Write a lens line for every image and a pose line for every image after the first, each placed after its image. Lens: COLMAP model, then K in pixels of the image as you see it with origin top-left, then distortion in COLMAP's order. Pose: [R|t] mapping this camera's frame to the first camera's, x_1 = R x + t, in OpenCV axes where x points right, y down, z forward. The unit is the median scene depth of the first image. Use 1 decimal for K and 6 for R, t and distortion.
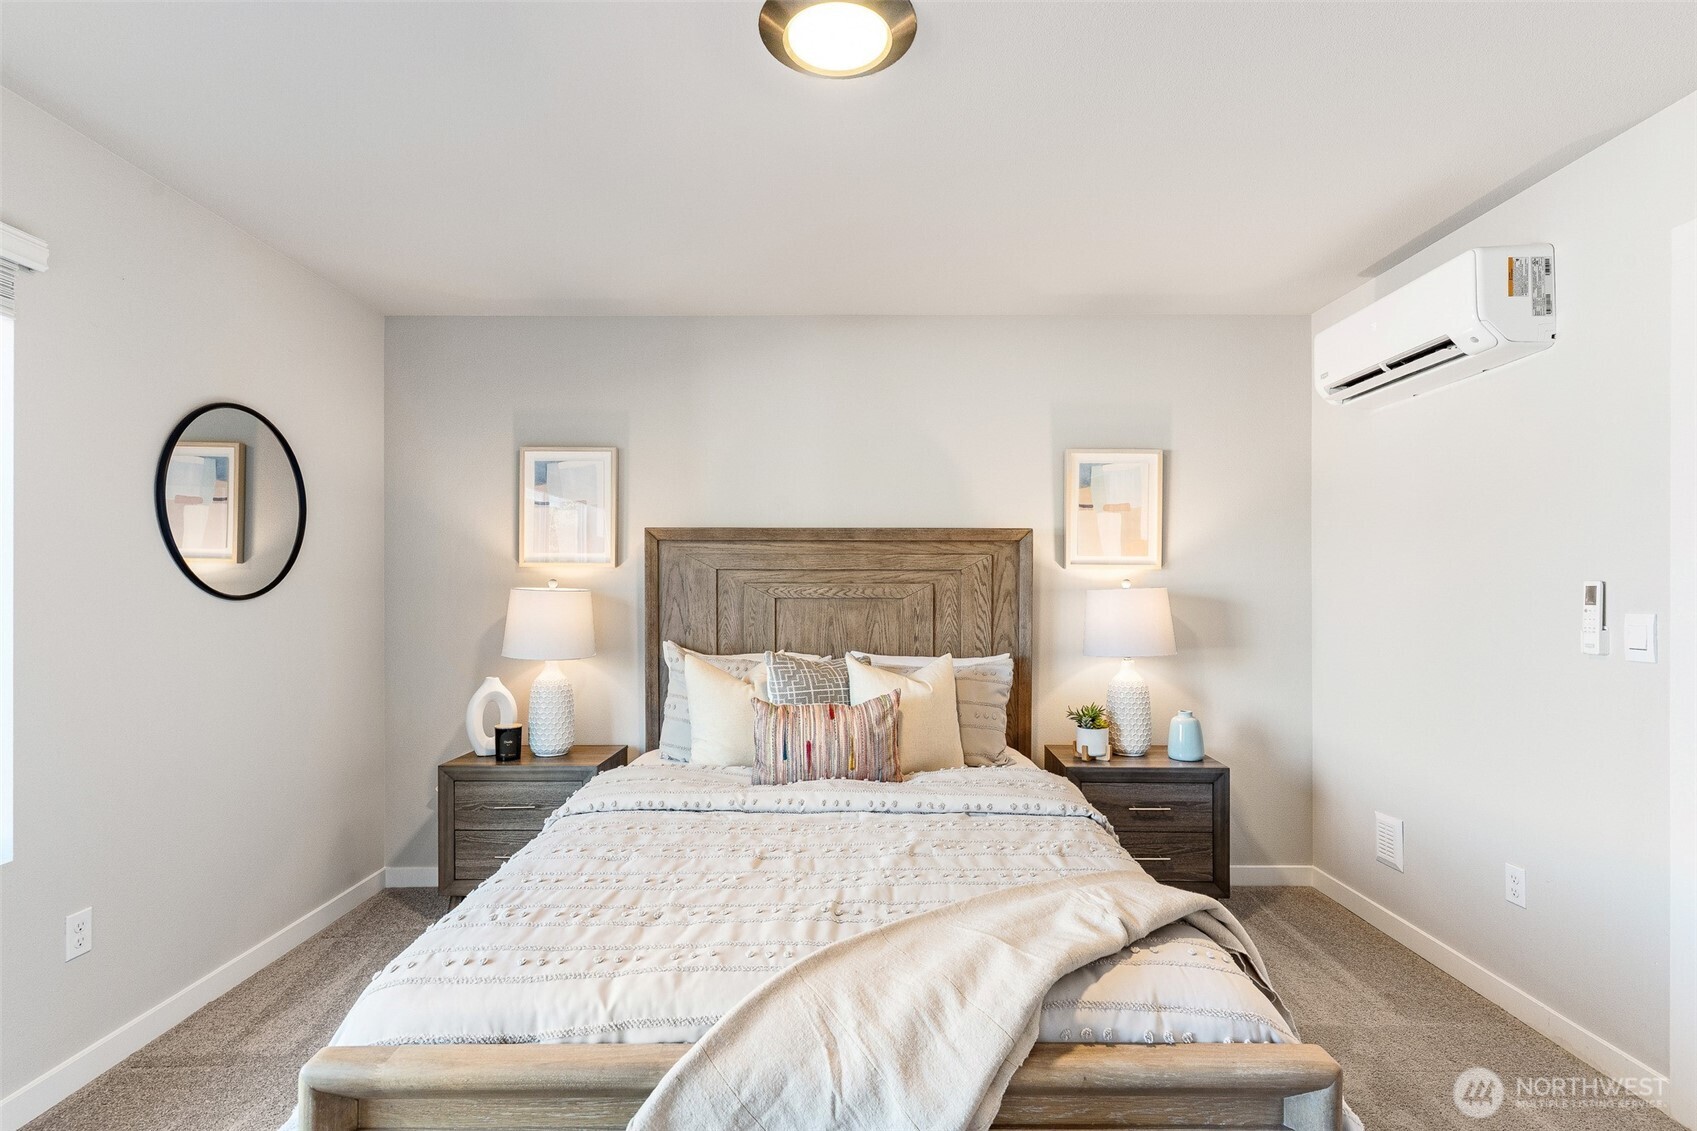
lens RADIAL K [[812.0, 0, 851.0], [0, 812.0, 590.3], [0, 0, 1]] dist [0.006423, -0.003507]
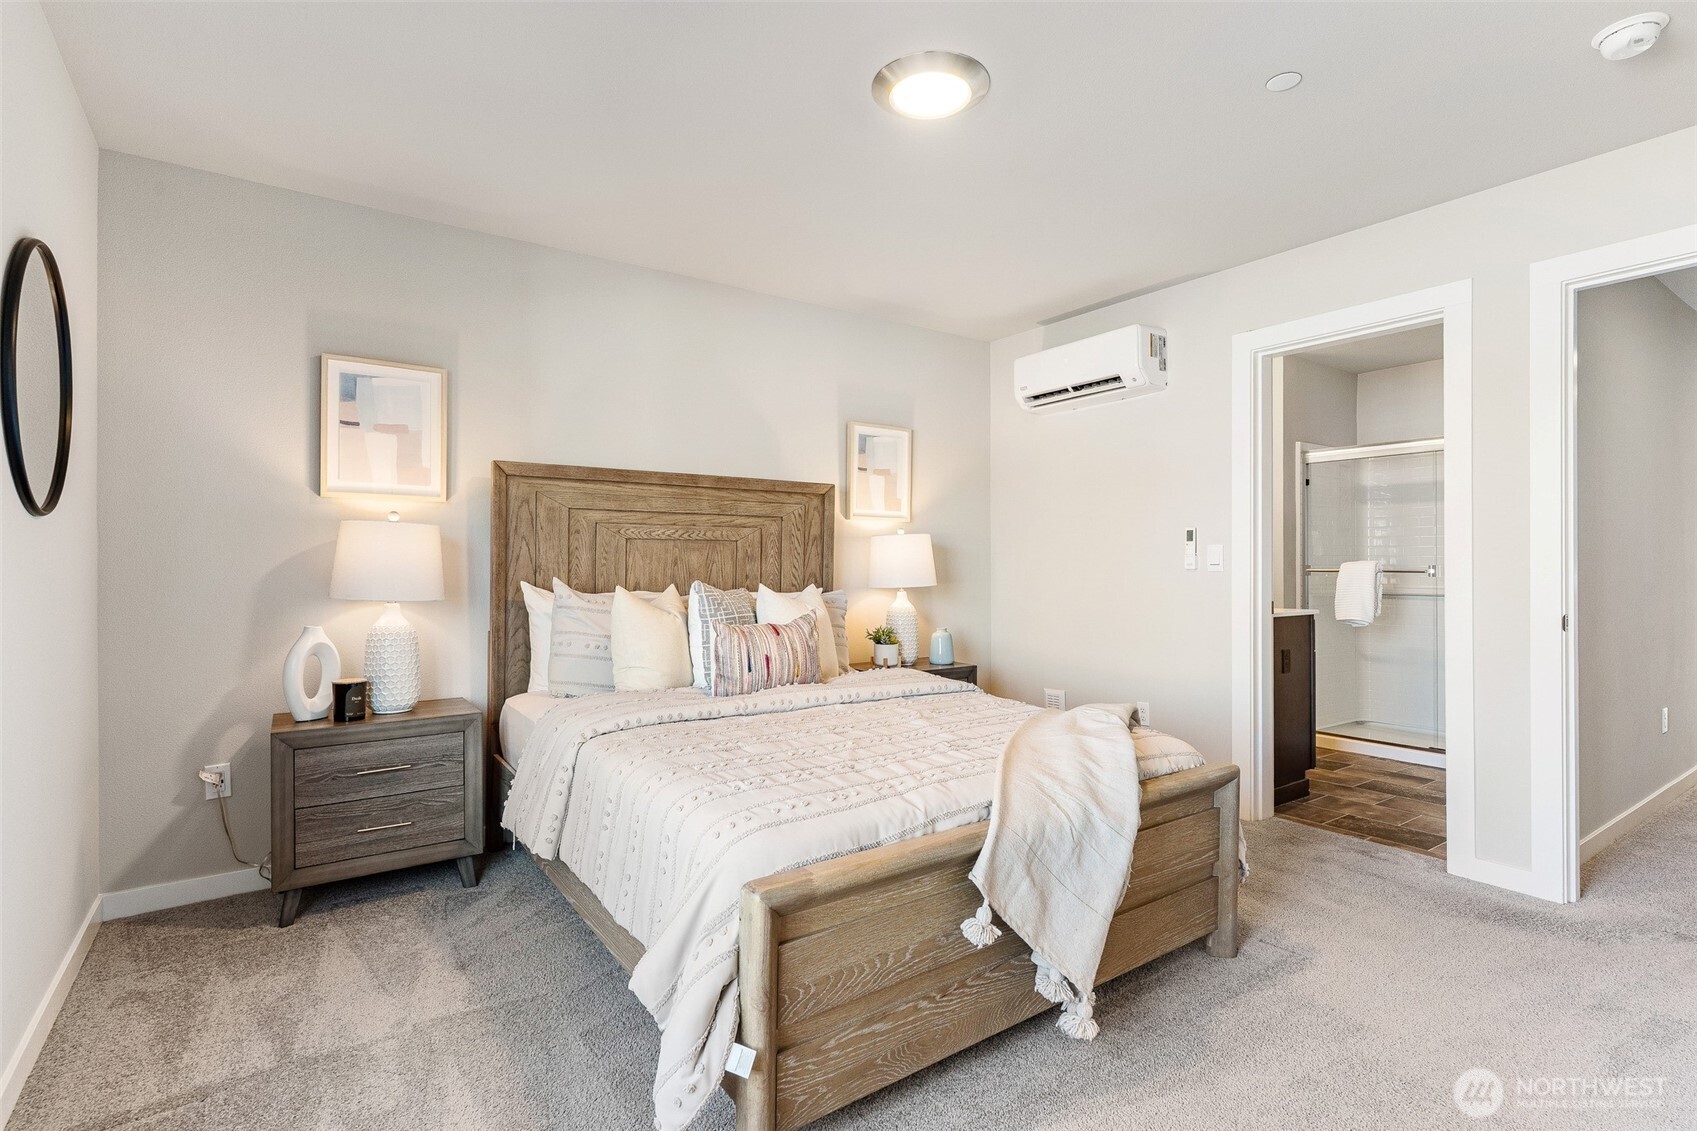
lens RADIAL K [[812.0, 0, 863.6], [0, 812.0, 570.9], [0, 0, 1]] dist [0.006423, -0.003507]
pose [[0.813696, -0.006680, 0.581252, -0.451312], [0.003683, 0.999973, 0.006336, 0.045517], [-0.581279, -0.003014, 0.813699, -0.007446]]
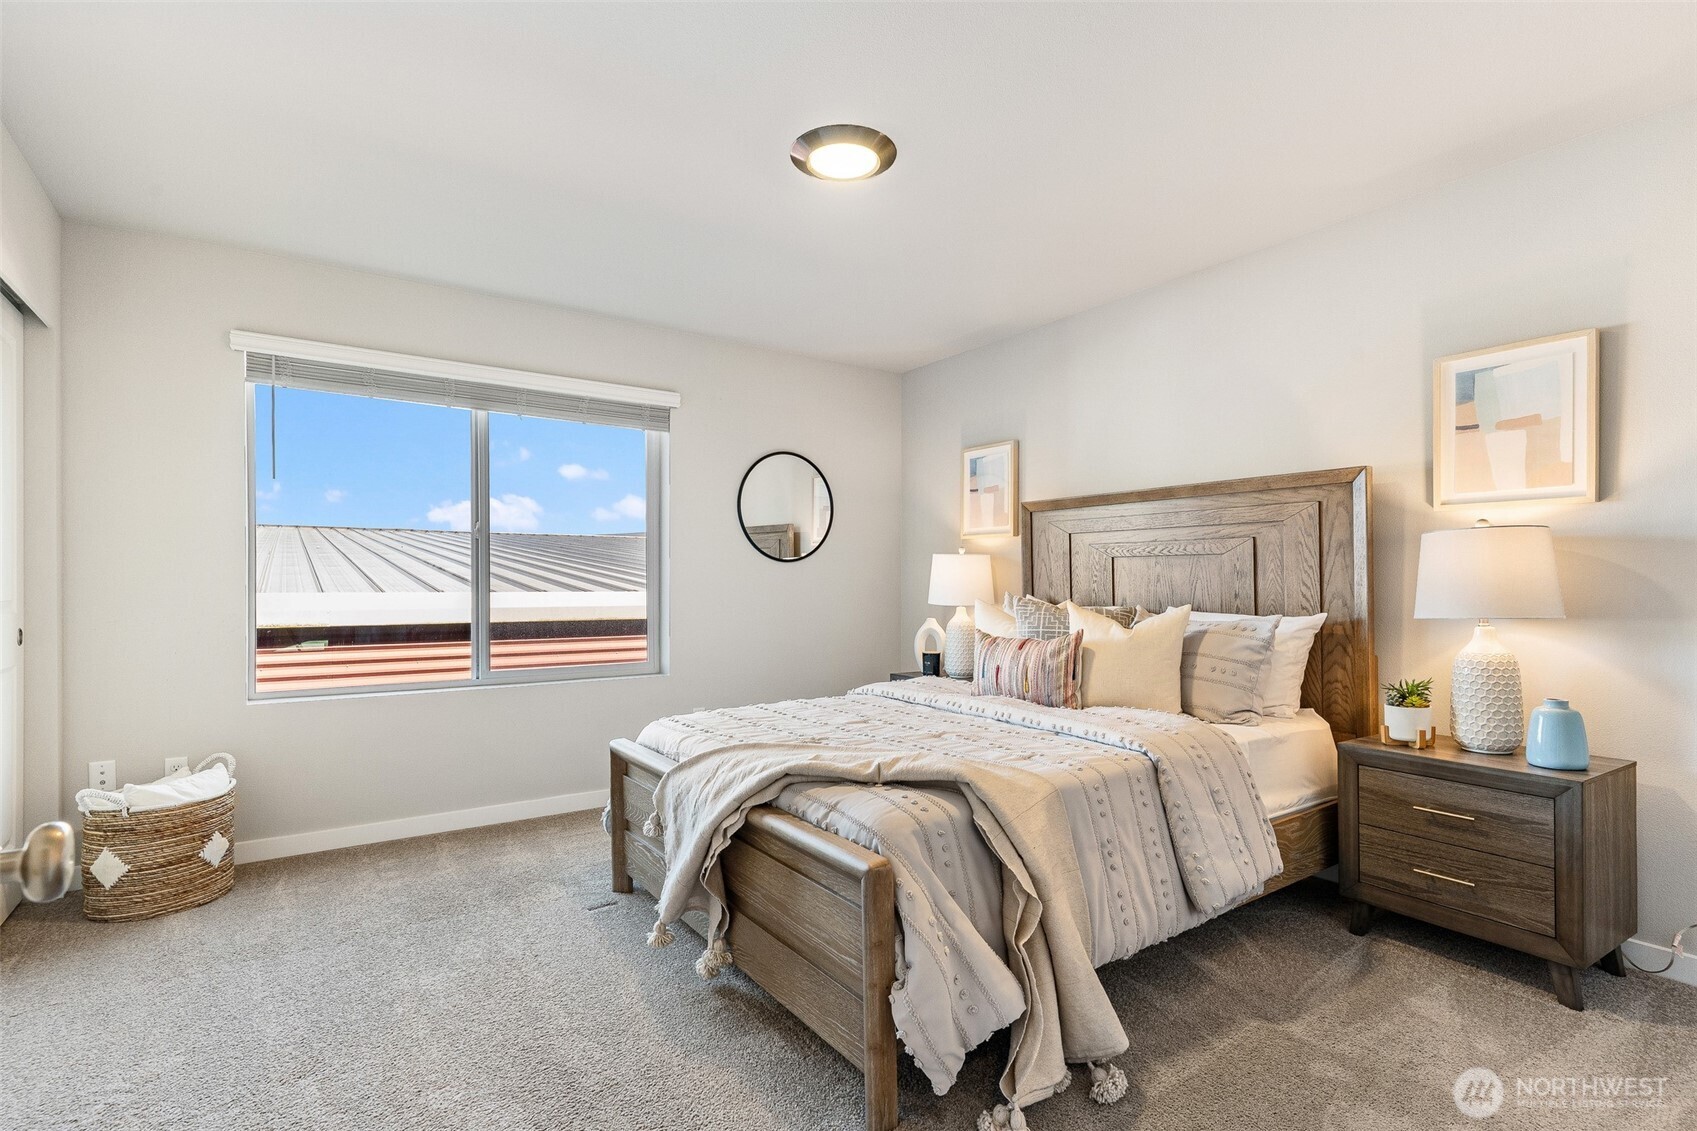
lens RADIAL K [[812.0, 0, 851.8], [0, 812.0, 596.4], [0, 0, 1]] dist [0.006423, -0.003507]
pose [[0.554822, 0.014127, -0.831849, 0.640298], [0.002128, 0.999828, 0.018399, 0.042689], [0.831966, -0.011978, 0.554697, 0.092114]]
